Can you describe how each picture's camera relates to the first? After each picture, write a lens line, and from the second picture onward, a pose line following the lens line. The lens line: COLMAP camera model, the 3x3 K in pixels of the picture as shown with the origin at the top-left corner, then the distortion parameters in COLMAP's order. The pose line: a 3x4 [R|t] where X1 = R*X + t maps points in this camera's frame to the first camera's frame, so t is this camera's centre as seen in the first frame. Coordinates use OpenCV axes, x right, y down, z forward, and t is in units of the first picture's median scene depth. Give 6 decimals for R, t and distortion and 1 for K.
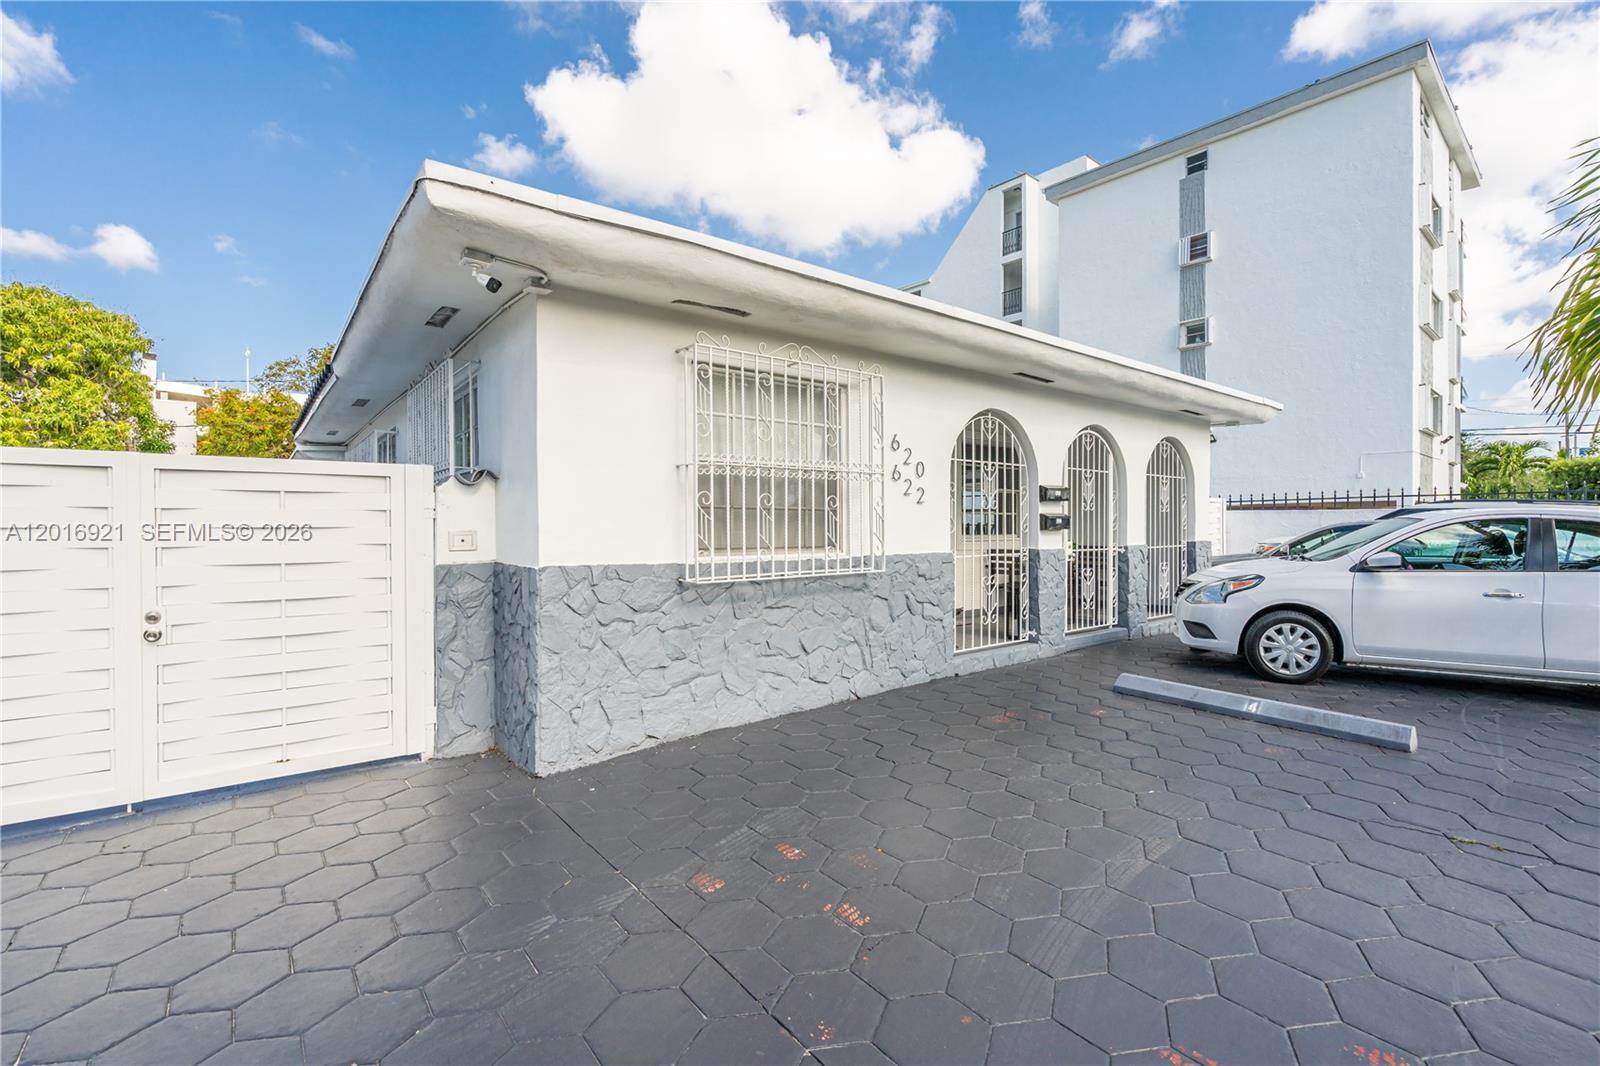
lens RADIAL K [[719.2, 0, 805.4], [0, 719.2, 530.5], [0, 0, 1]] dist [0.000009, -0.000106]
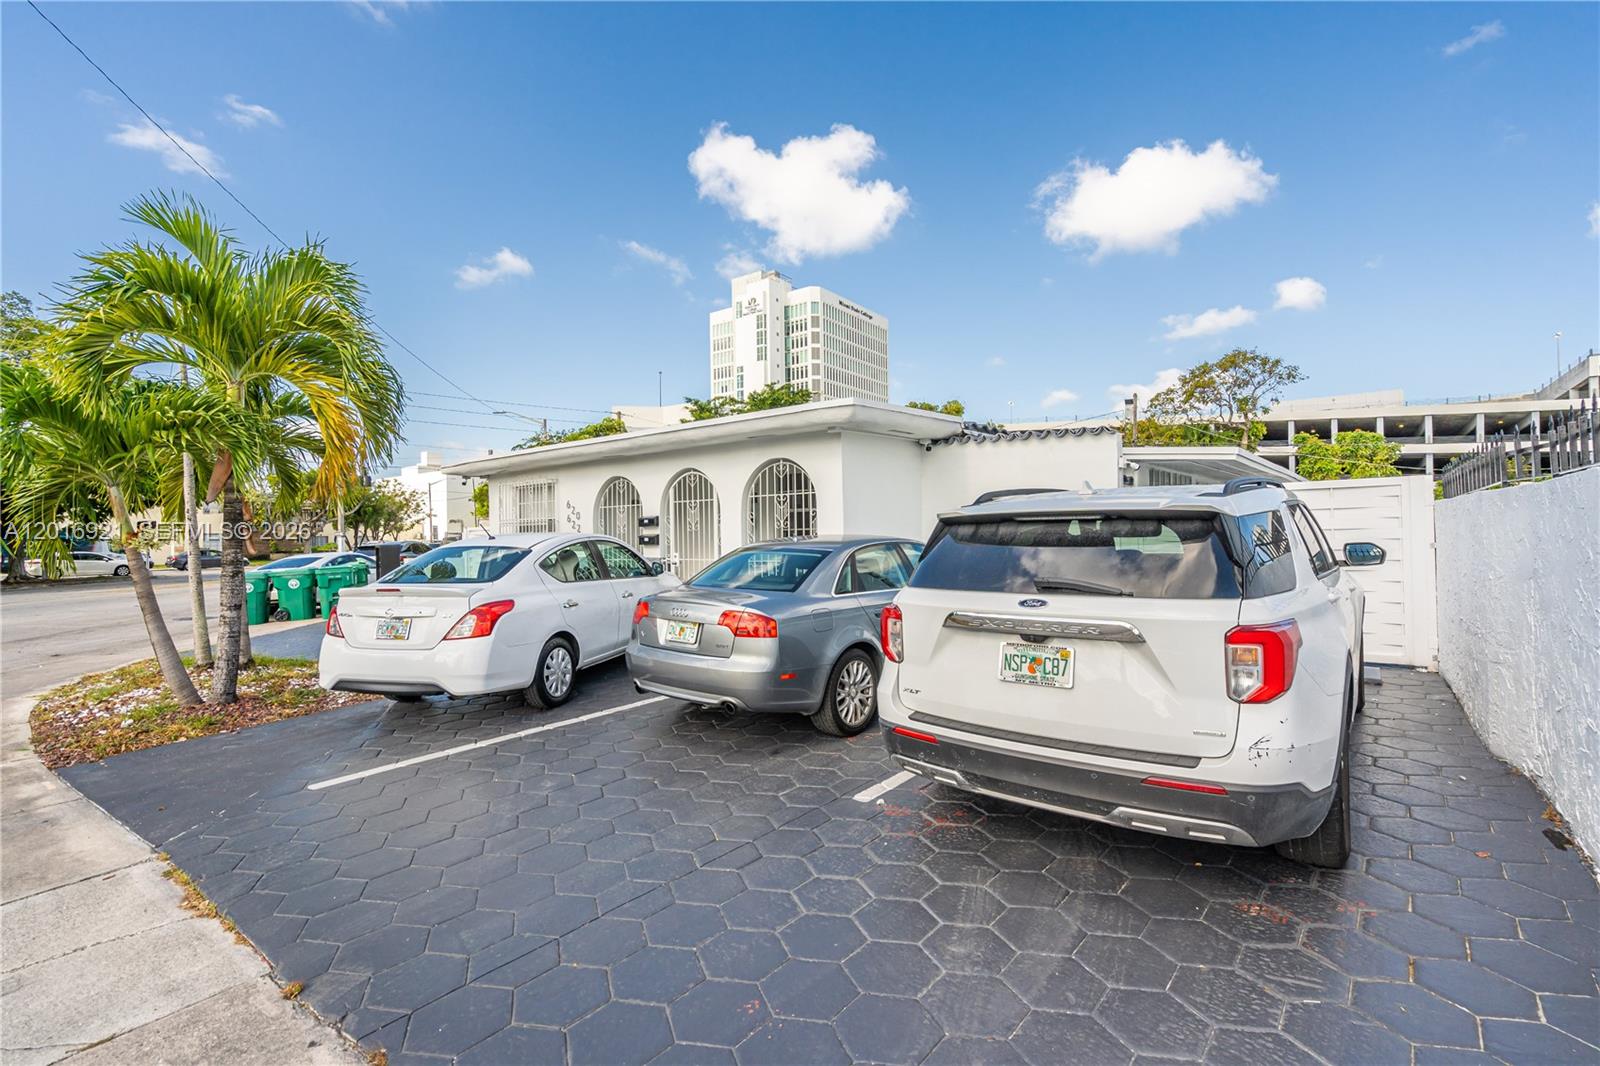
lens RADIAL K [[719.2, 0, 806.6], [0, 719.2, 527.3], [0, 0, 1]] dist [0.000009, -0.000106]
pose [[0.235891, -0.008547, -0.971742, 2.157673], [0.010112, 0.999929, -0.006340, -0.028046], [0.971727, -0.008331, 0.235960, 1.058414]]
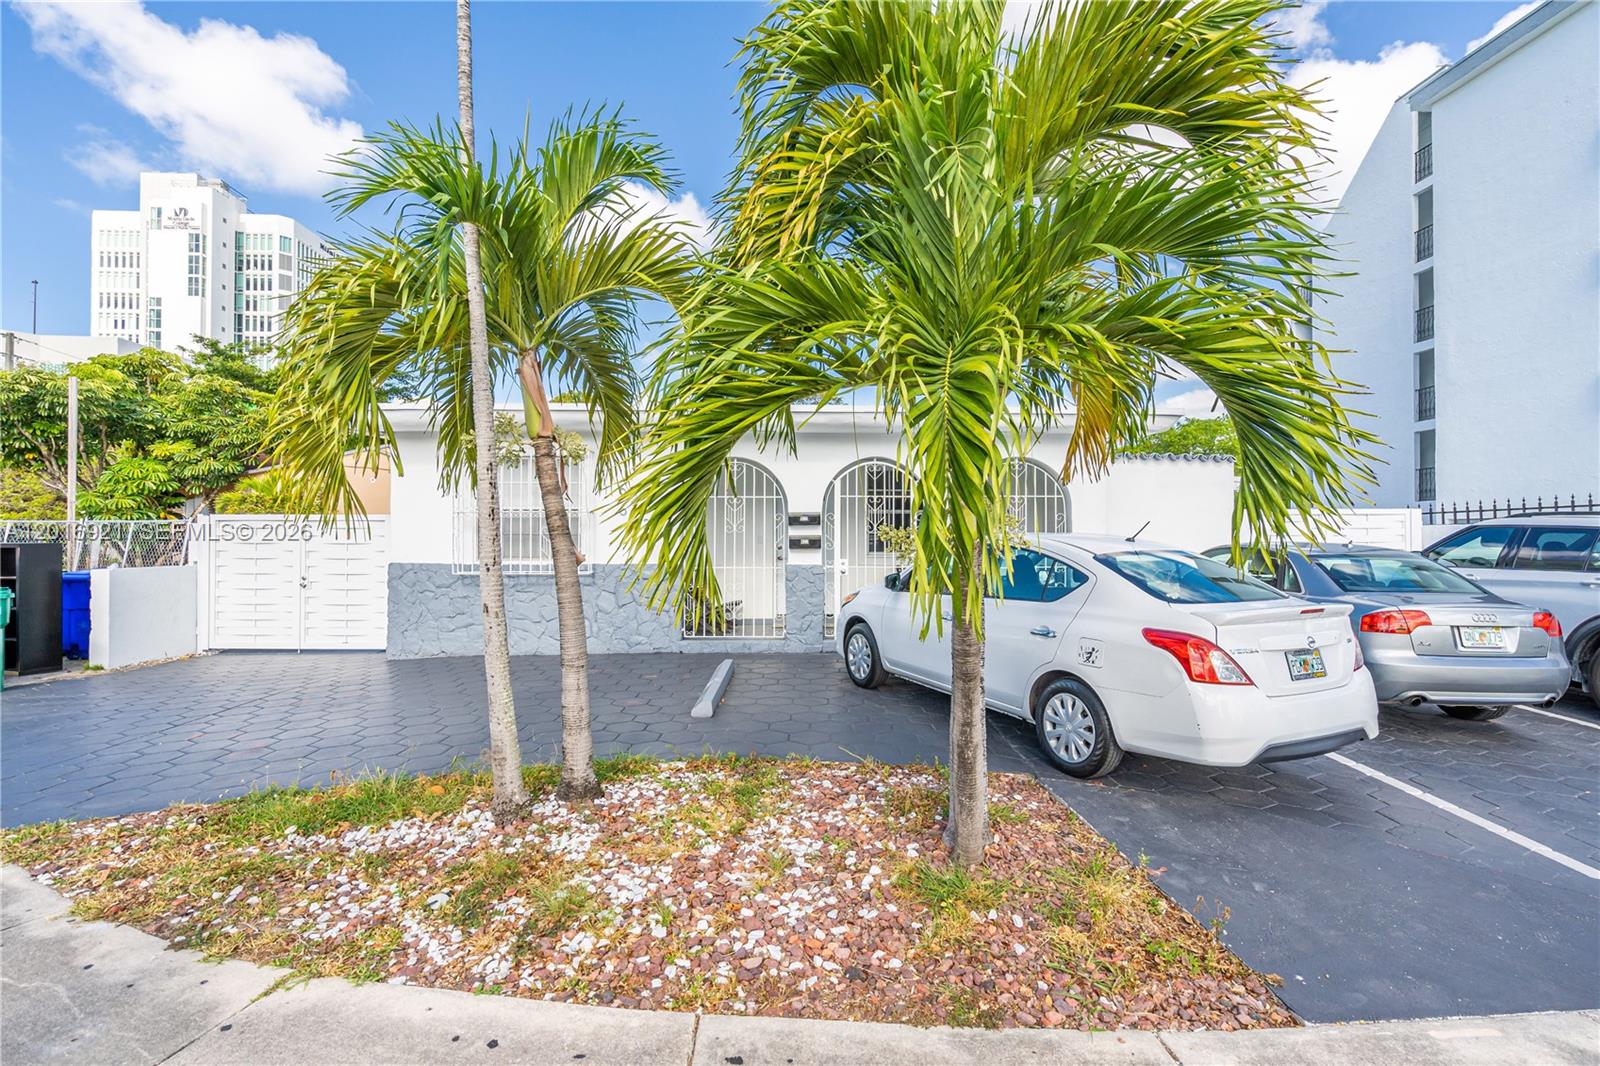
lens RADIAL K [[719.2, 0, 801.6], [0, 719.2, 535.0], [0, 0, 1]] dist [0.000009, -0.000106]
pose [[0.802624, 0.008470, -0.596425, 1.183997], [-0.009339, 0.999955, 0.001633, -0.029656], [0.596412, 0.004260, 0.802667, 0.008146]]
